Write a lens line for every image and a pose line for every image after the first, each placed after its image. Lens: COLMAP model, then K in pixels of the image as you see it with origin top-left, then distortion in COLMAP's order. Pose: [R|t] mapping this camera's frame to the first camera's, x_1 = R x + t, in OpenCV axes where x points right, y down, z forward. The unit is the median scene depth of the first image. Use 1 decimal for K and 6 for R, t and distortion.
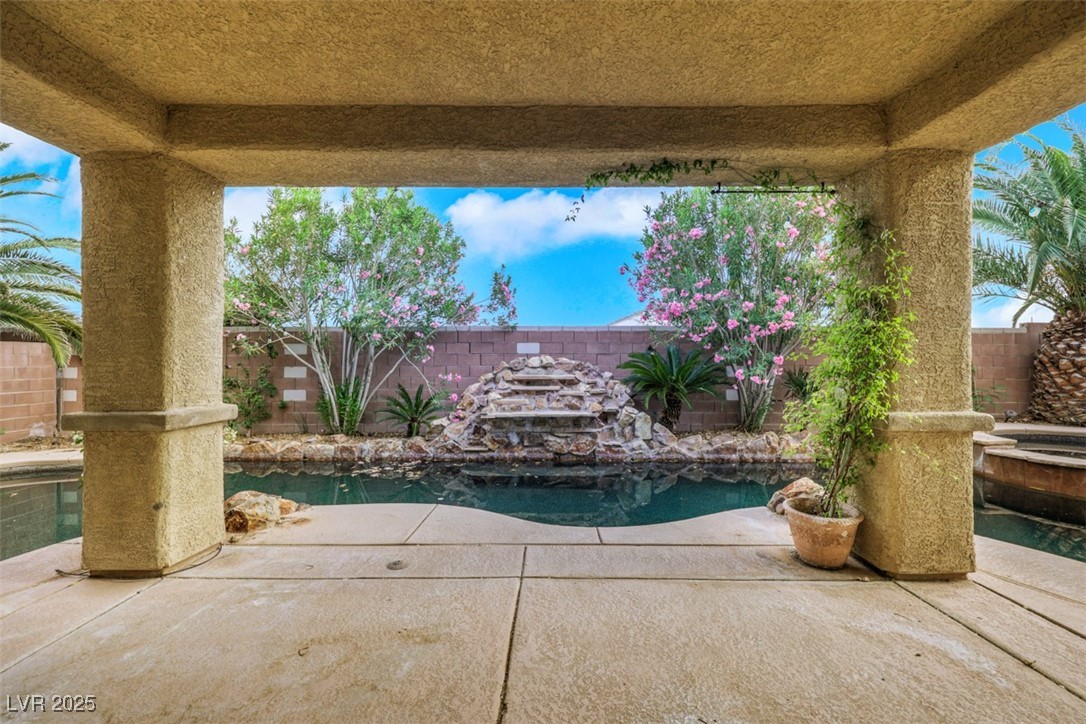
lens RADIAL K [[458.5, 0, 544.7], [0, 458.5, 363.1], [0, 0, 1]] dist [-0.000228, 0.000051]
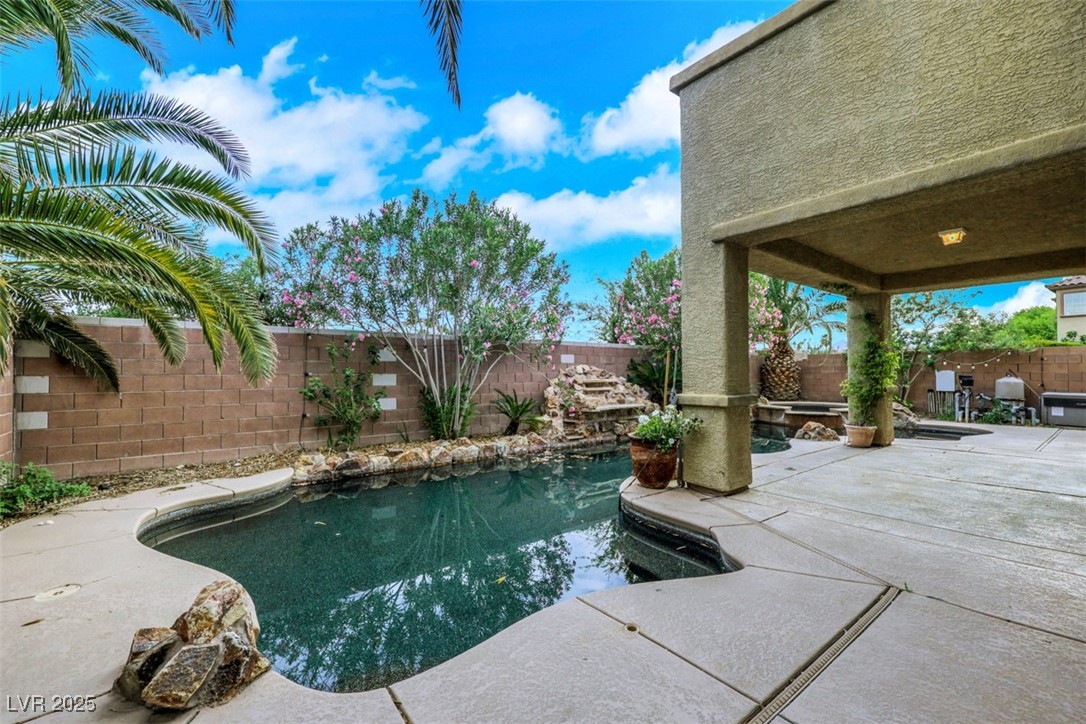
lens RADIAL K [[458.5, 0, 546.0], [0, 458.5, 365.2], [0, 0, 1]] dist [-0.000228, 0.000051]
pose [[0.775406, 0.008775, 0.631402, -1.021620], [0.003577, 0.999826, -0.018288, 0.009240], [-0.631452, 0.016439, 0.775240, 0.058593]]
